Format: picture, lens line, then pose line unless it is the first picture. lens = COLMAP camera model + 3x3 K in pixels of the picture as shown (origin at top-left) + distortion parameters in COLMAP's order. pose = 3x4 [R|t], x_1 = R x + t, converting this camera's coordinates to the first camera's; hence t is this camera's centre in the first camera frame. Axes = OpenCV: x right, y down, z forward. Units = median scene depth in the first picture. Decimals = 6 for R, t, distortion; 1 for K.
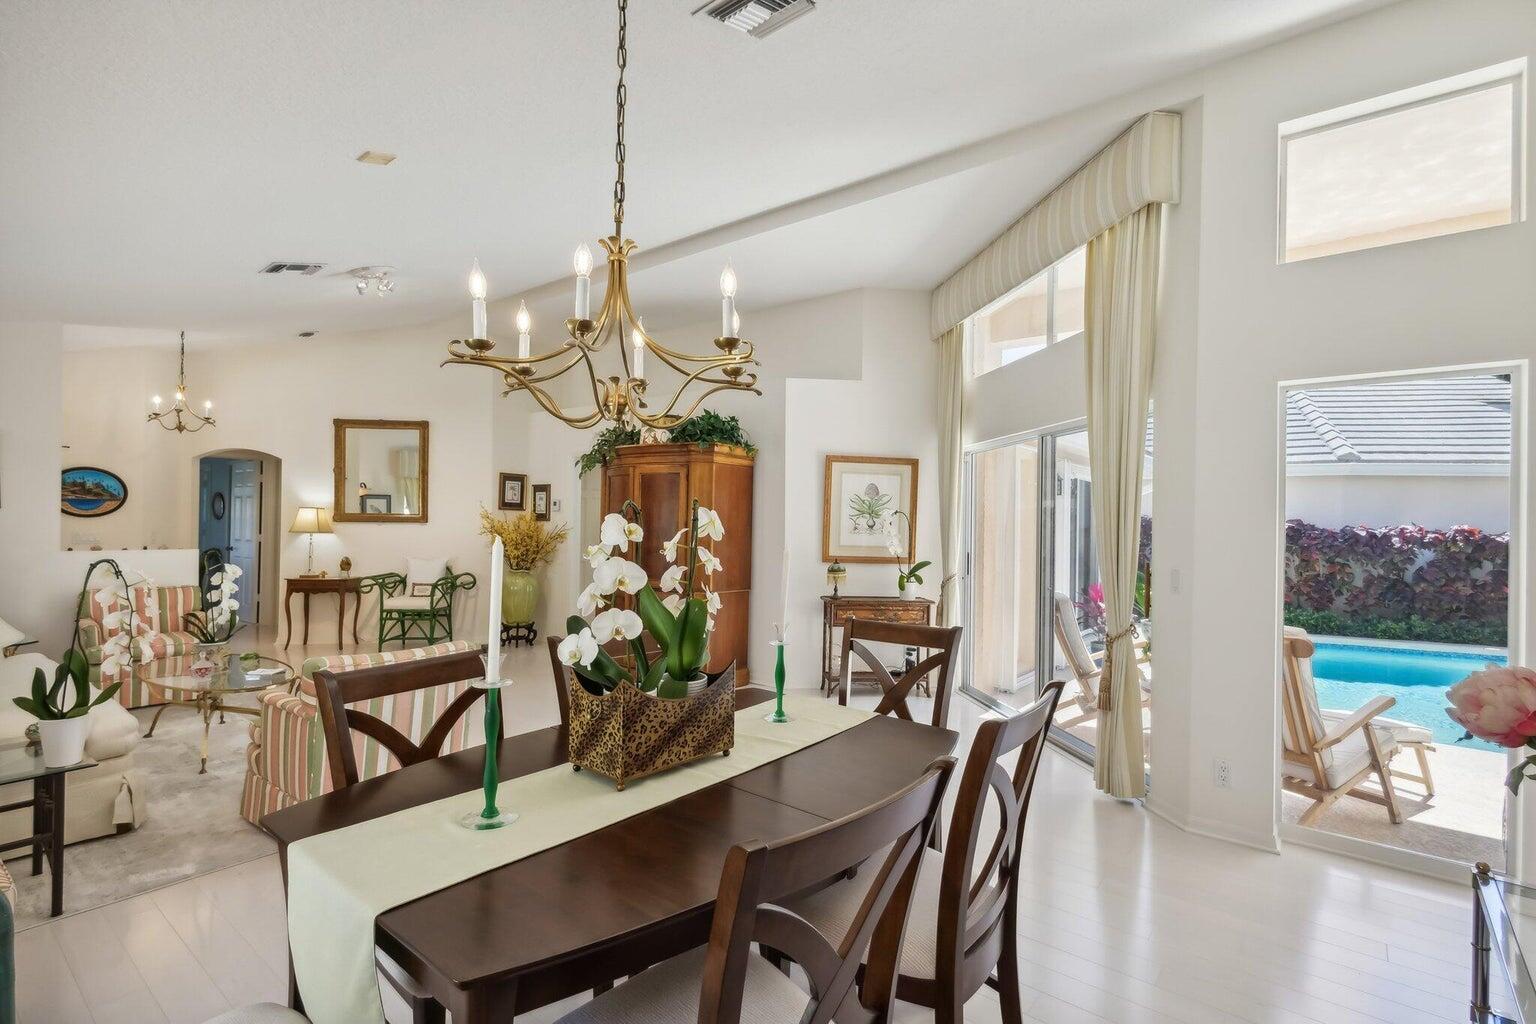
lens RADIAL K [[719.4, 0, 789.5], [0, 719.4, 526.4], [0, 0, 1]] dist [0.011235, -0.004033]
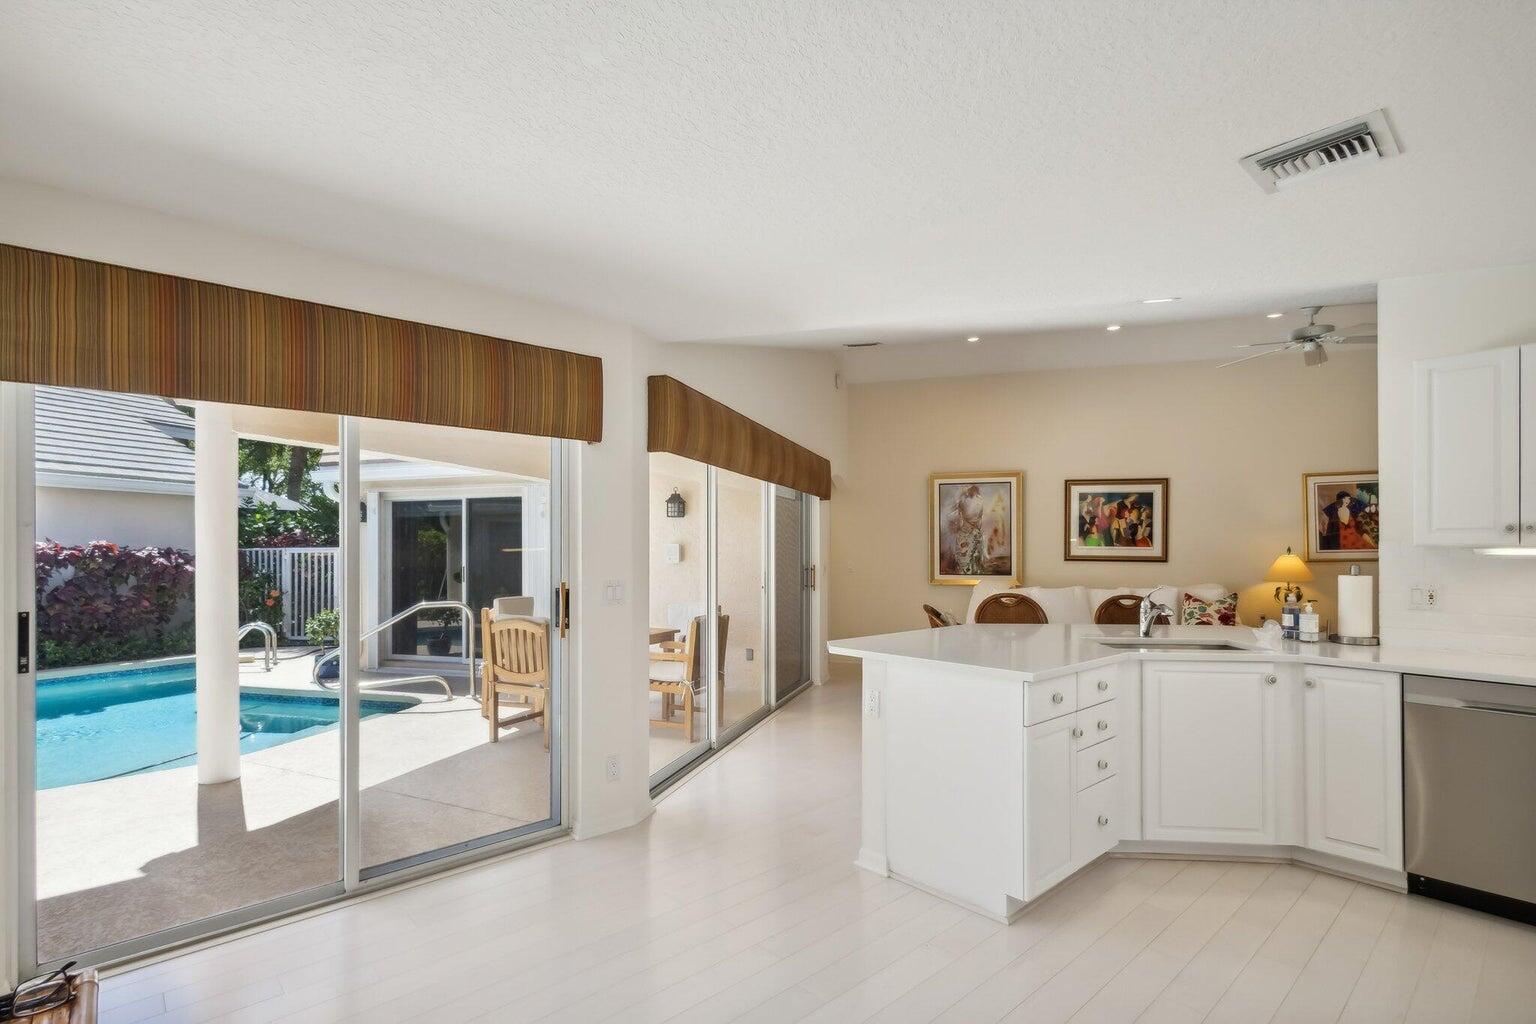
lens RADIAL K [[719.4, 0, 765.1], [0, 719.4, 543.0], [0, 0, 1]] dist [0.011235, -0.004033]
pose [[0.147795, -0.005341, 0.989004, 0.114236], [0.006578, 0.999969, 0.004417, 0.003282], [-0.988996, 0.005853, 0.147826, -0.018697]]
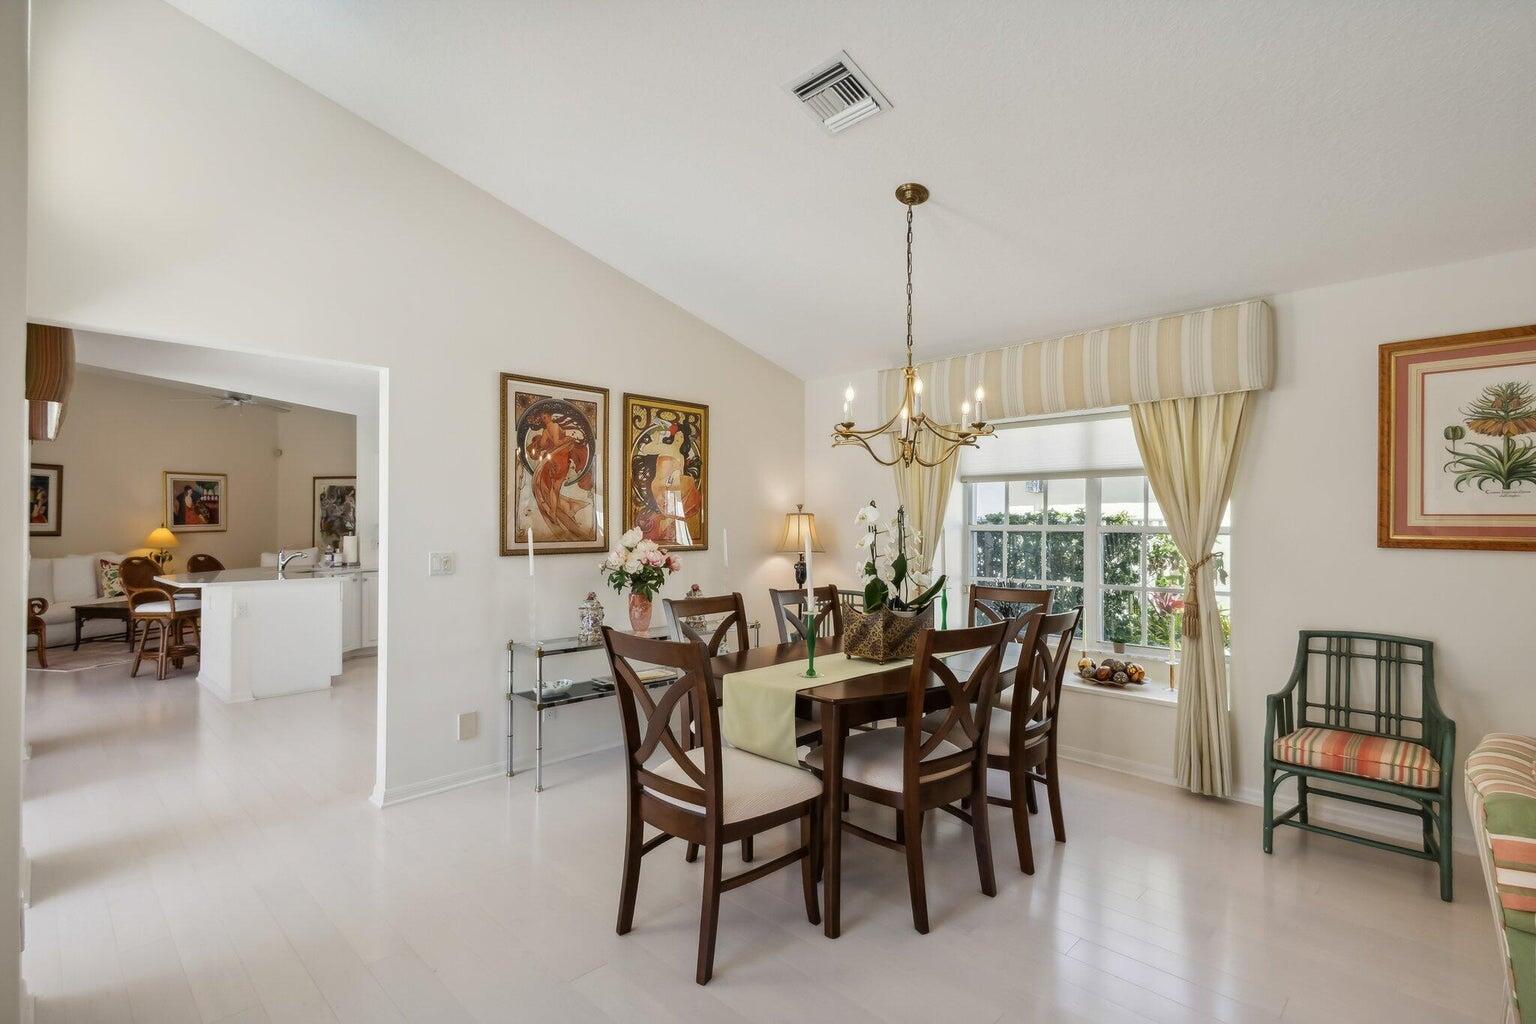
lens RADIAL K [[719.4, 0, 755.1], [0, 719.4, 519.9], [0, 0, 1]] dist [0.011235, -0.004033]
pose [[-0.994867, -0.012530, 0.100417, -0.024623], [-0.012688, 0.999919, -0.000940, -0.000382], [-0.100397, -0.002209, -0.994945, 0.506468]]
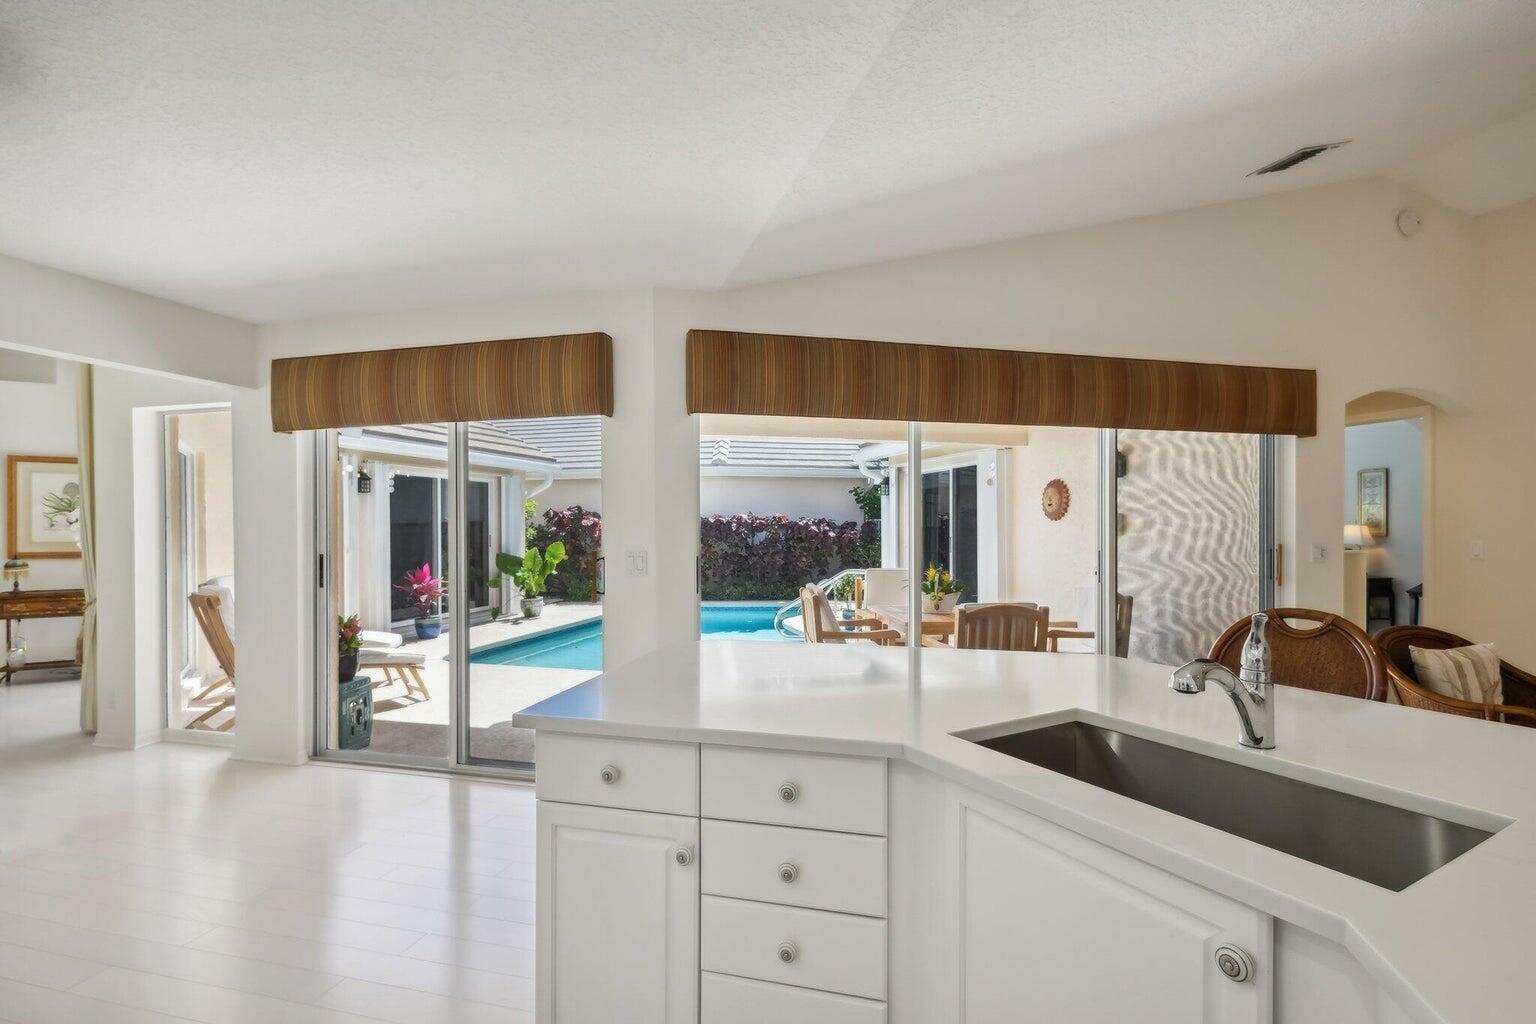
lens RADIAL K [[719.4, 0, 767.7], [0, 719.4, 524.8], [0, 0, 1]] dist [0.011235, -0.004033]
pose [[0.907975, -0.021823, 0.418455, 0.370362], [0.020218, 0.999761, 0.008270, 0.008831], [-0.418536, 0.000952, 0.908200, -0.244678]]
